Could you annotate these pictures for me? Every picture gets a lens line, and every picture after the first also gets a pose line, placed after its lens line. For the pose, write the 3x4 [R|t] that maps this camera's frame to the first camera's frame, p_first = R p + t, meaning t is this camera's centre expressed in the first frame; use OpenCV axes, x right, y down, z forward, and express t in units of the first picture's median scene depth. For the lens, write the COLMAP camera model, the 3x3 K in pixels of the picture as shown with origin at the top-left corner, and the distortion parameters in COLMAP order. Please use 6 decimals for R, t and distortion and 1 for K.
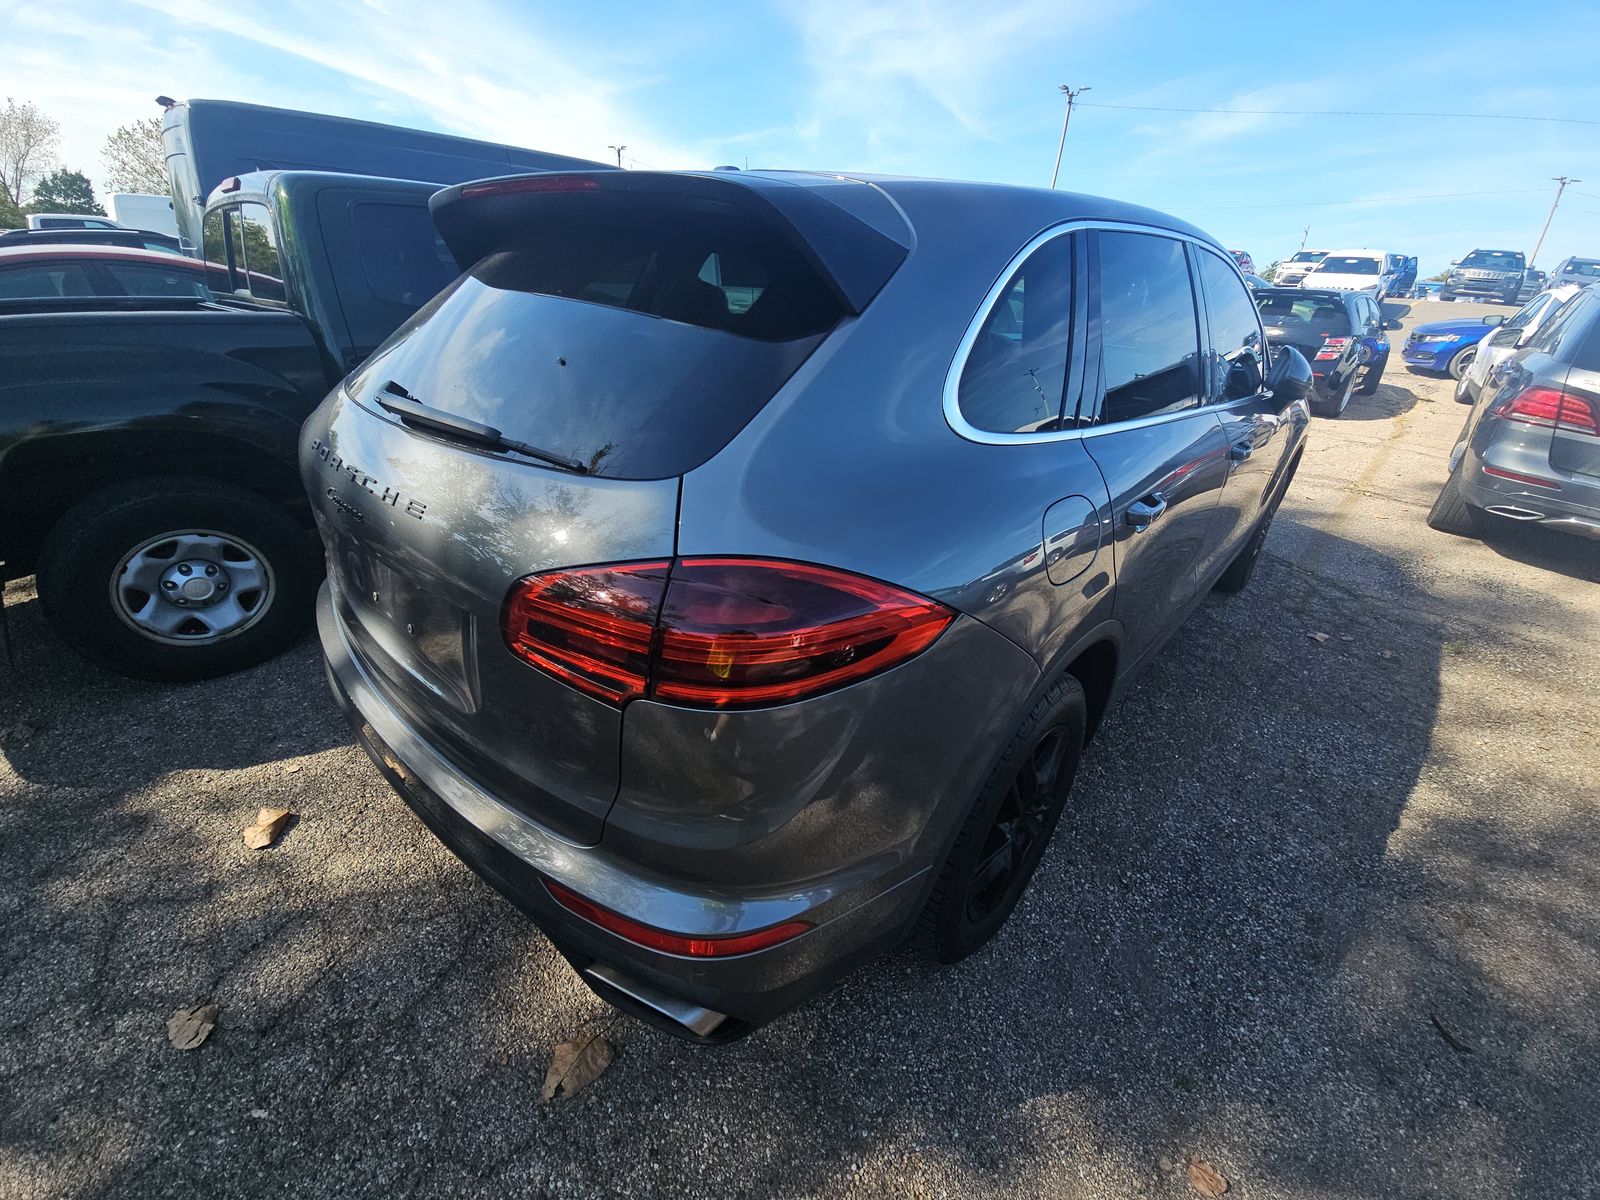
lens RADIAL K [[651.8, 0, 819.4], [0, 651.8, 597.2], [0, 0, 1]] dist [0.000519, -0.000483]
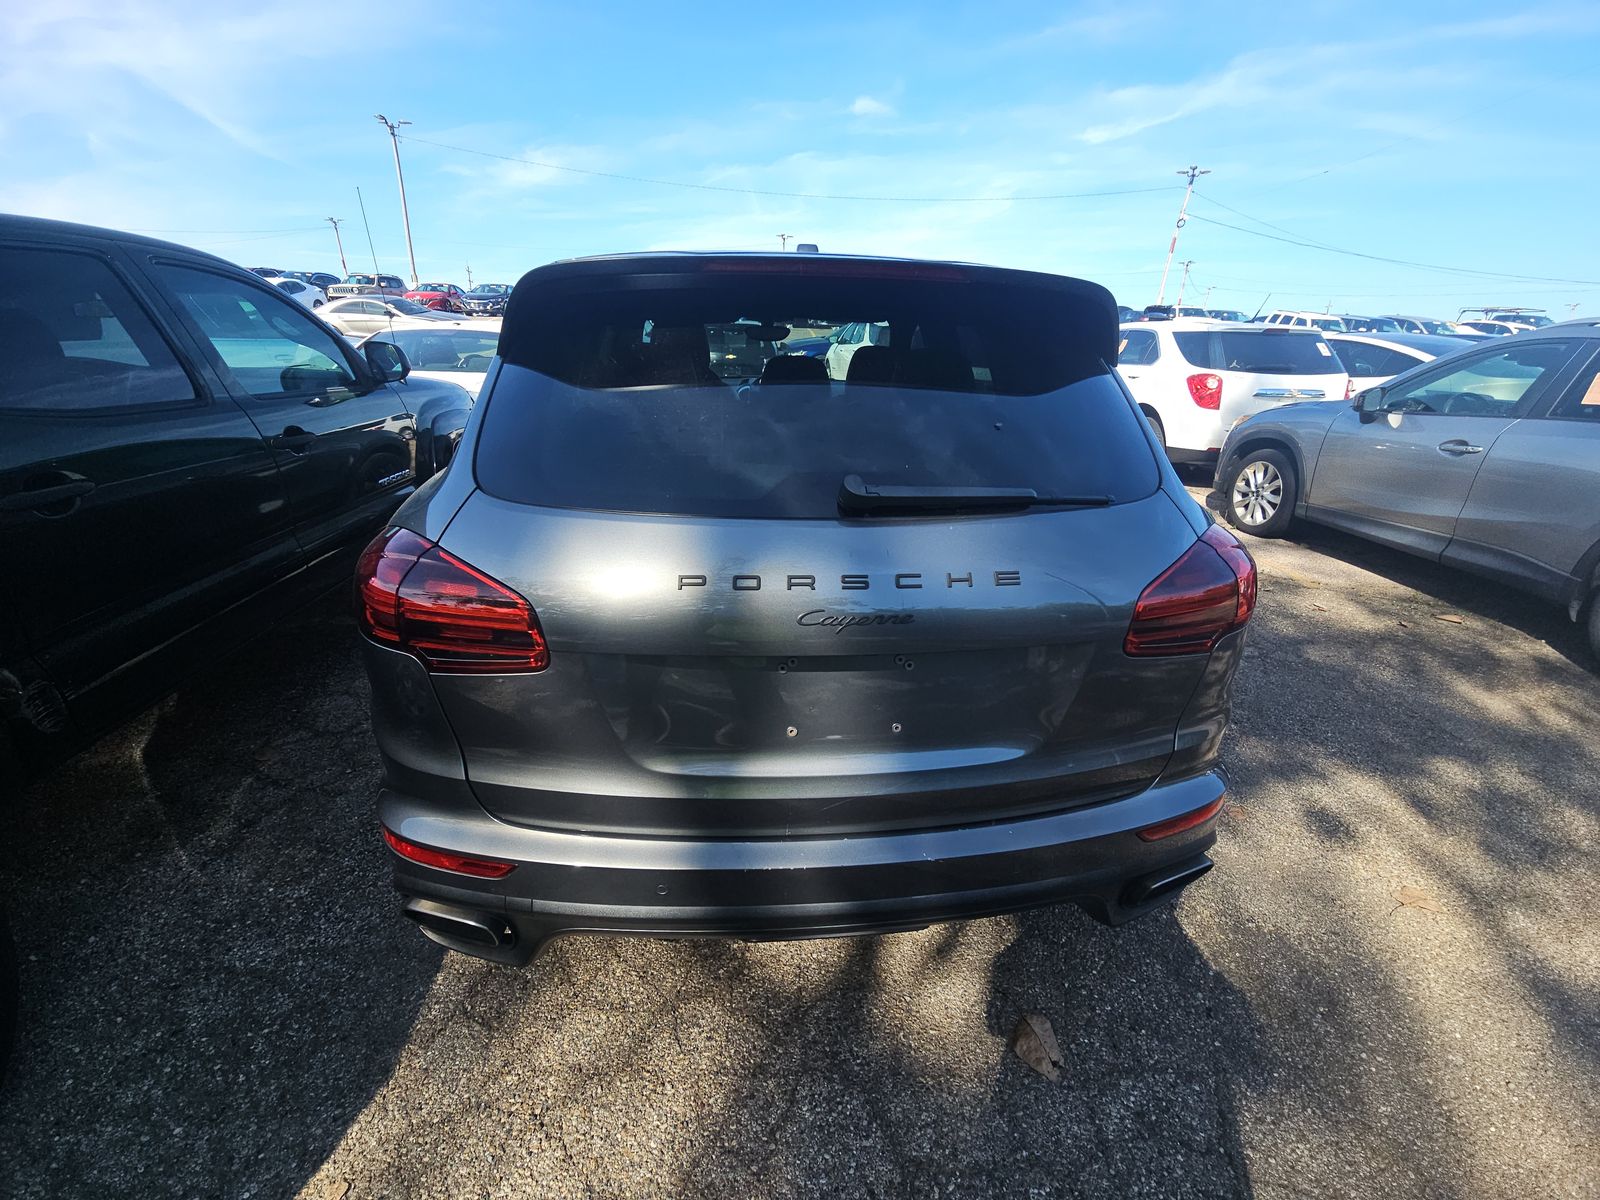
lens RADIAL K [[651.8, 0, 819.4], [0, 651.8, 597.2], [0, 0, 1]] dist [0.000519, -0.000483]
pose [[0.673221, -0.313478, 0.669705, -1.080605], [0.342845, 0.934786, 0.092912, -0.196226], [-0.655157, 0.167055, 0.736792, 0.308850]]
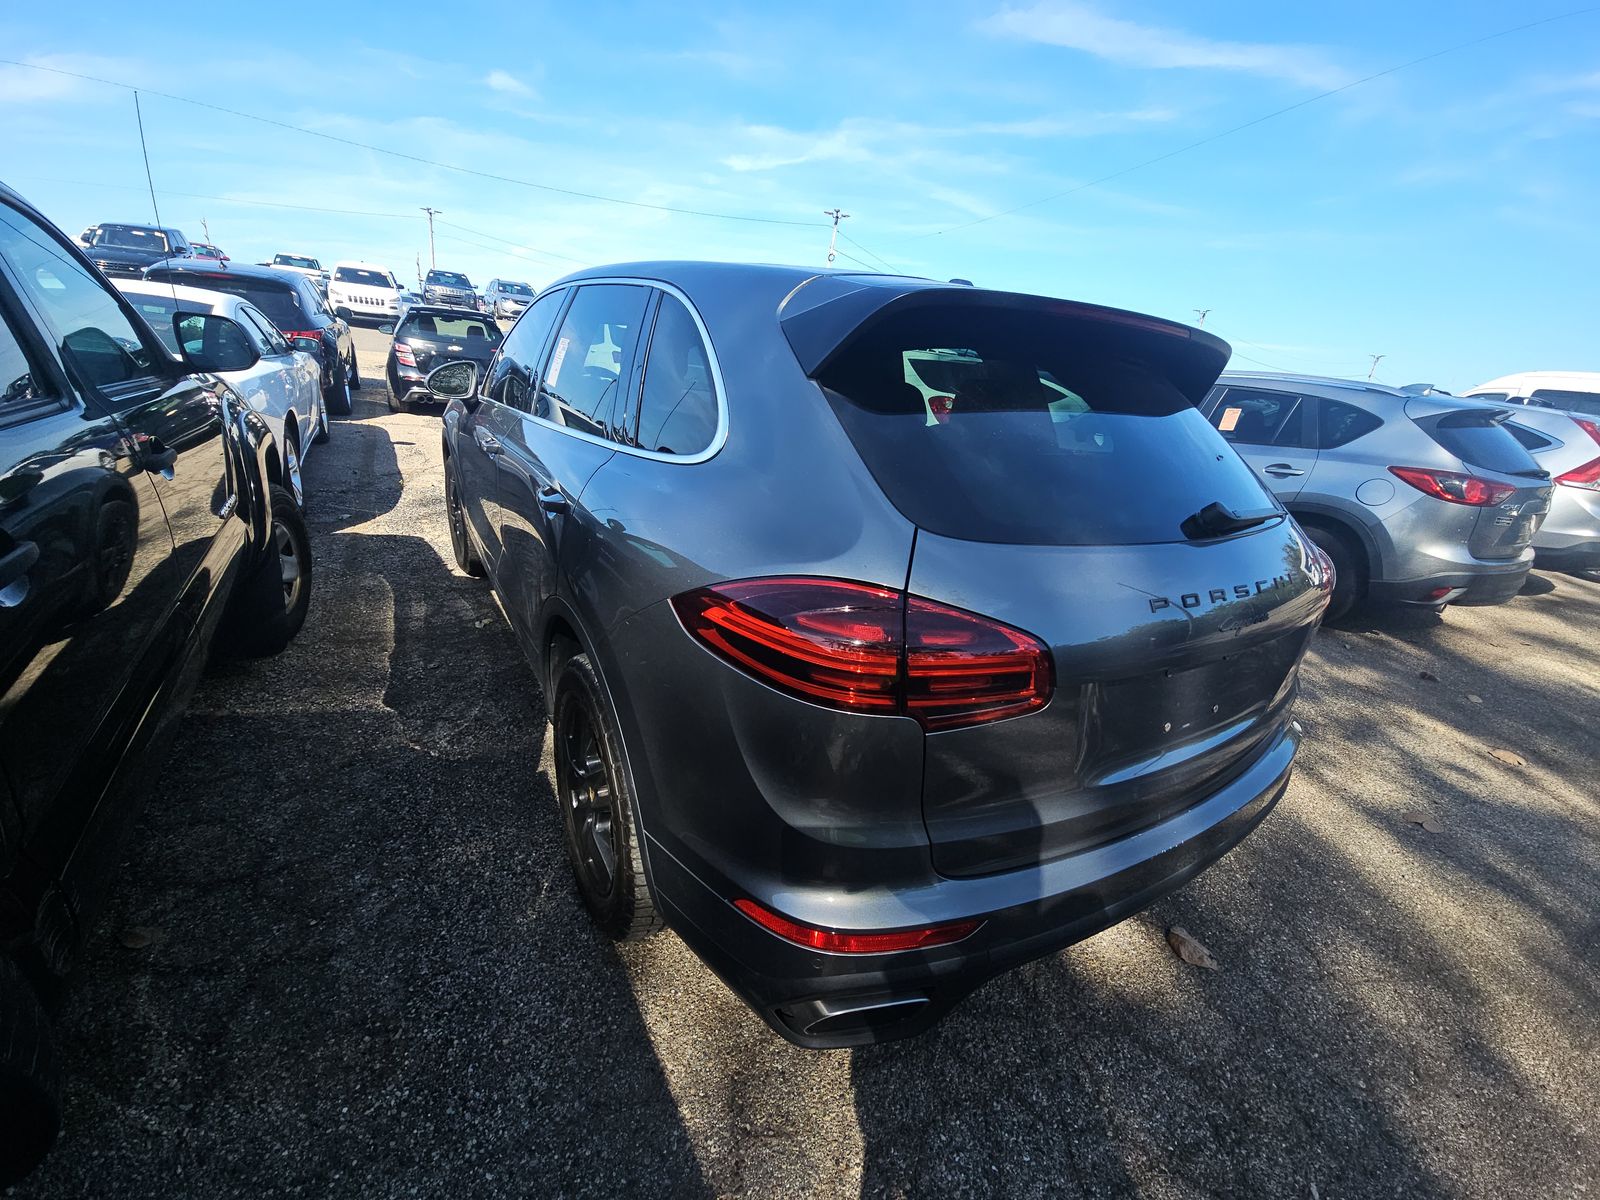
lens RADIAL K [[639.4, 0, 821.7], [0, 639.4, 599.1], [0, 0, 1]] dist [0.018518, -0.012430]
pose [[0.282219, -0.361295, 0.888717, -1.473508], [0.356313, 0.899585, 0.252563, -0.527521], [-0.890726, 0.245384, 0.382614, 0.967380]]
